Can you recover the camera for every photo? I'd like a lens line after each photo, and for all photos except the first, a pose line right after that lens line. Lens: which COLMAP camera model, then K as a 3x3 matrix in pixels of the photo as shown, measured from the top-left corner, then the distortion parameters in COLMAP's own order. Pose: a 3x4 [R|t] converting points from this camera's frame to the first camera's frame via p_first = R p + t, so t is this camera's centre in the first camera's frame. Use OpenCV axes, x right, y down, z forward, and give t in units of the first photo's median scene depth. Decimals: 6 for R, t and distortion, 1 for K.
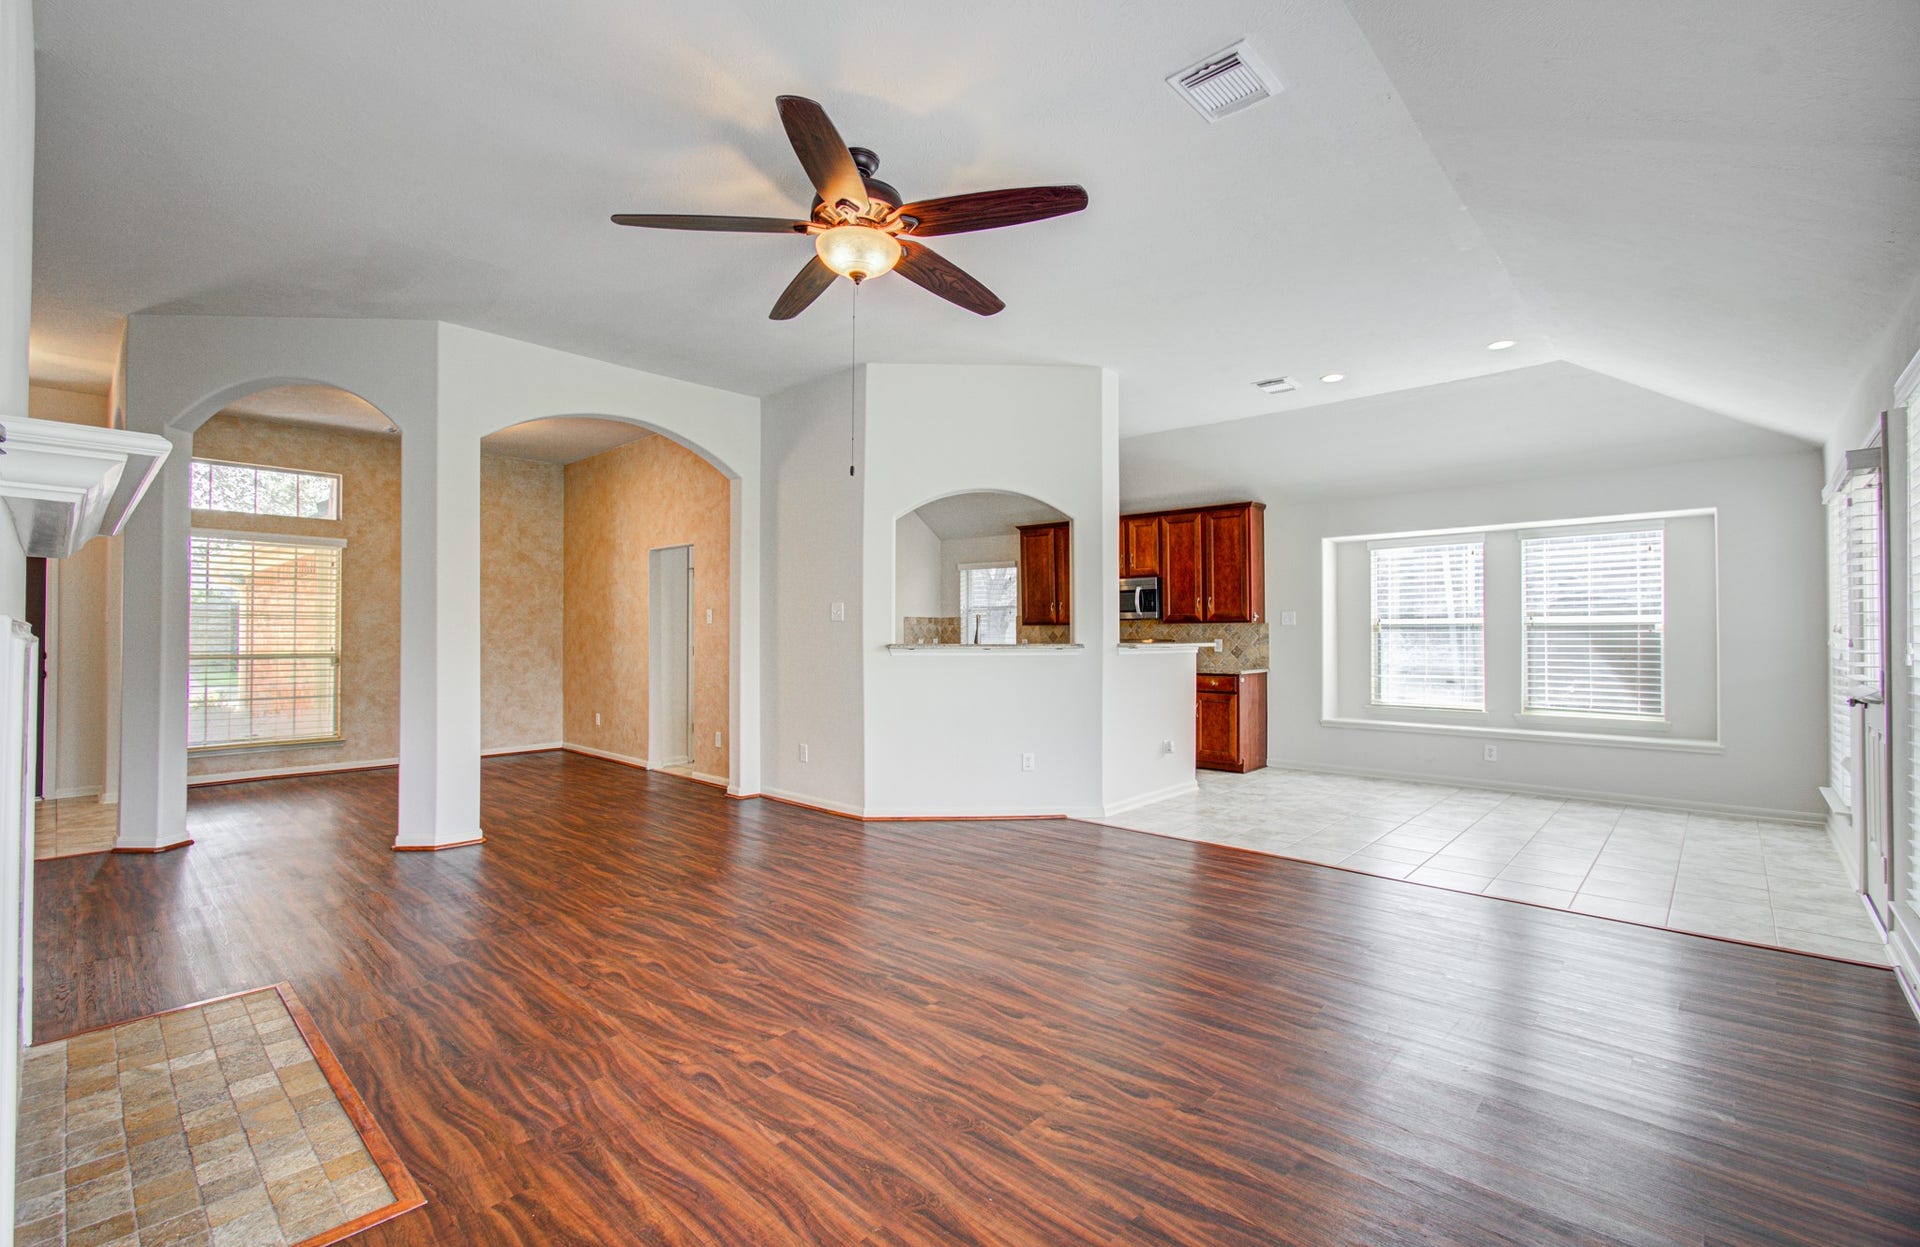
lens RADIAL K [[837.0, 0, 973.6], [0, 837.0, 625.6], [0, 0, 1]] dist [0.000814, 0.005204]
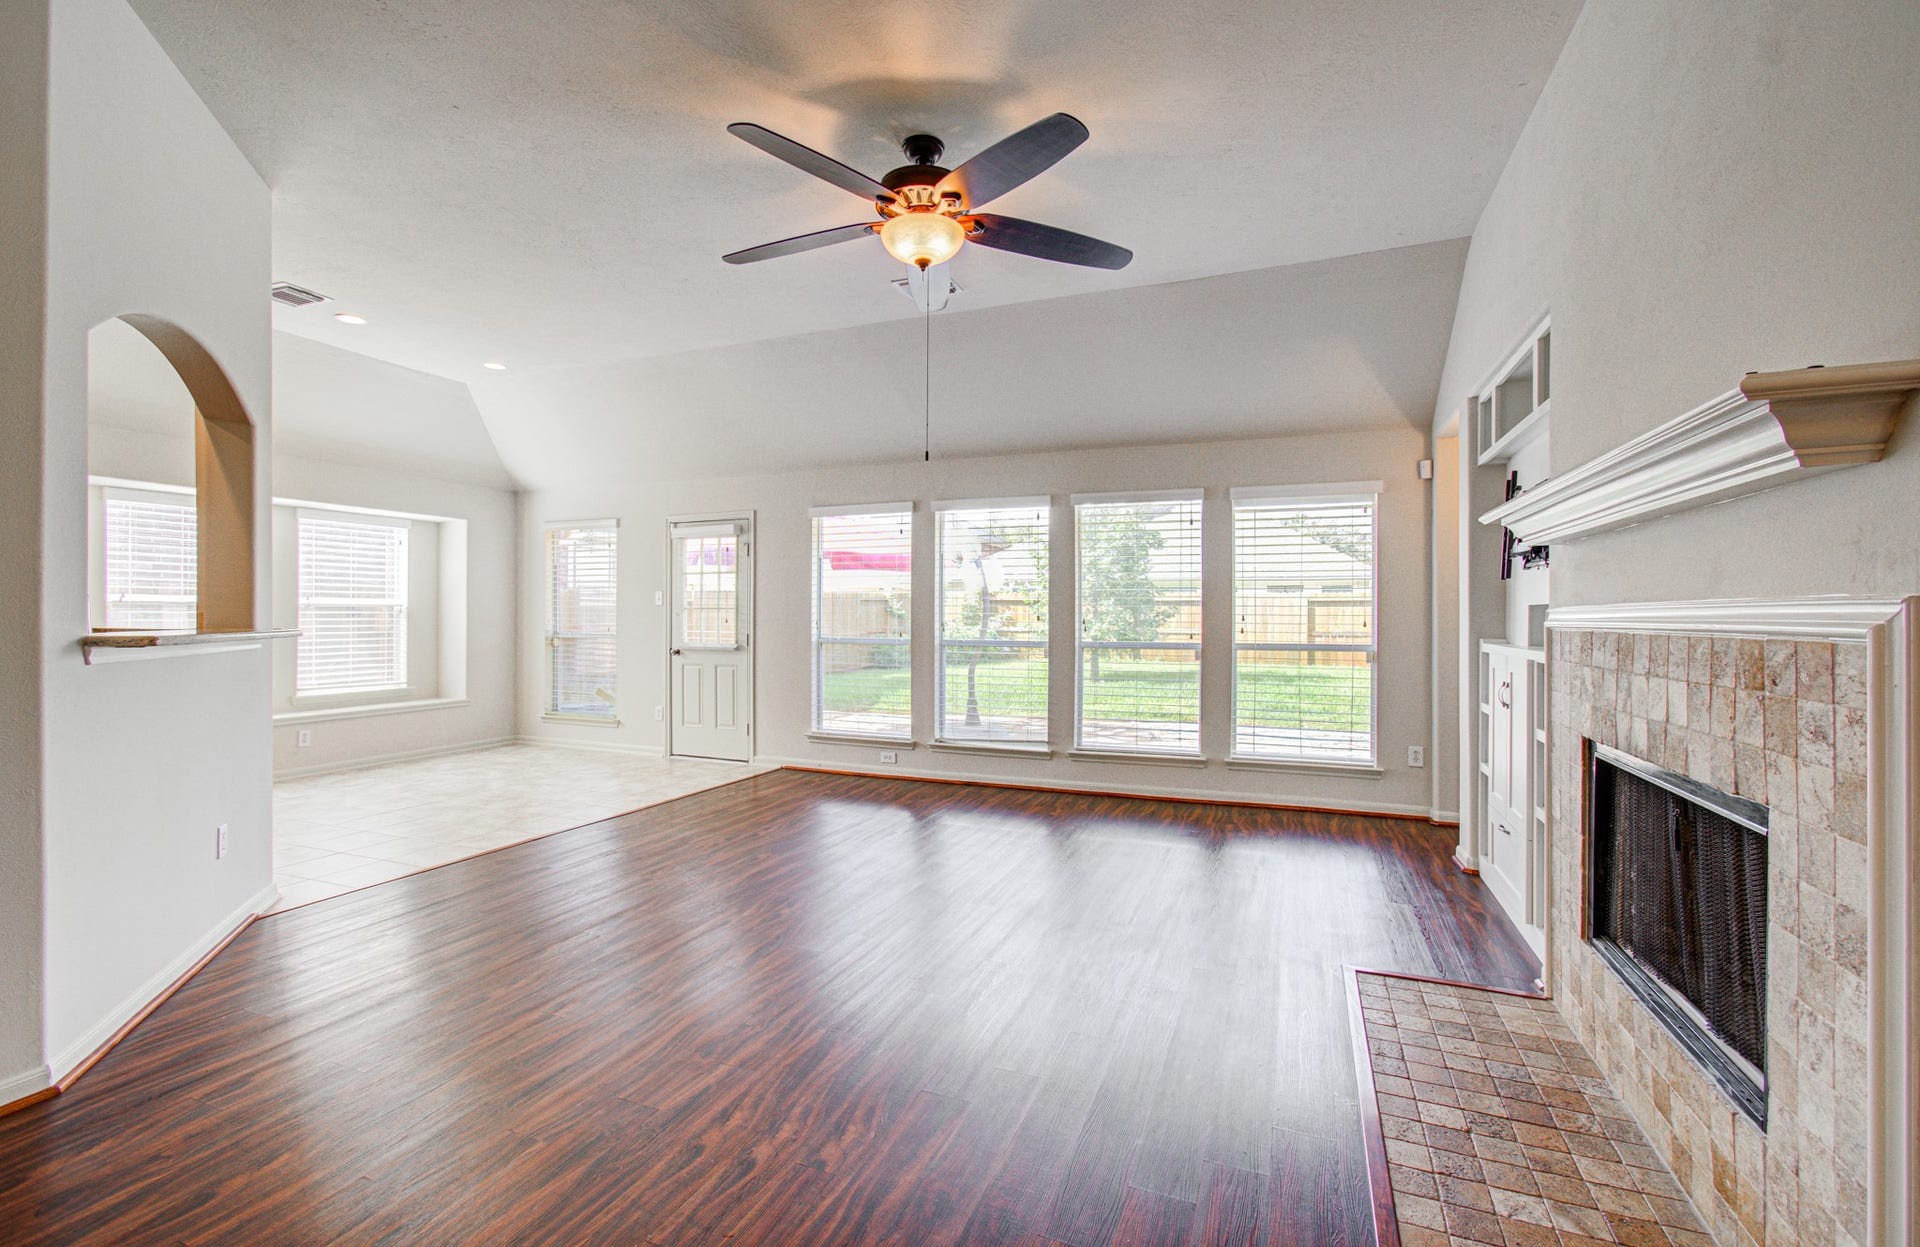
lens RADIAL K [[810.1, 0, 962.4], [0, 810.1, 620.8], [0, 0, 1]] dist [-0.003348, 0.000105]
pose [[-0.344996, -0.004285, 0.938594, -0.457526], [-0.009075, 0.999958, 0.001230, 0.007511], [-0.938560, -0.008094, -0.345021, 0.549405]]
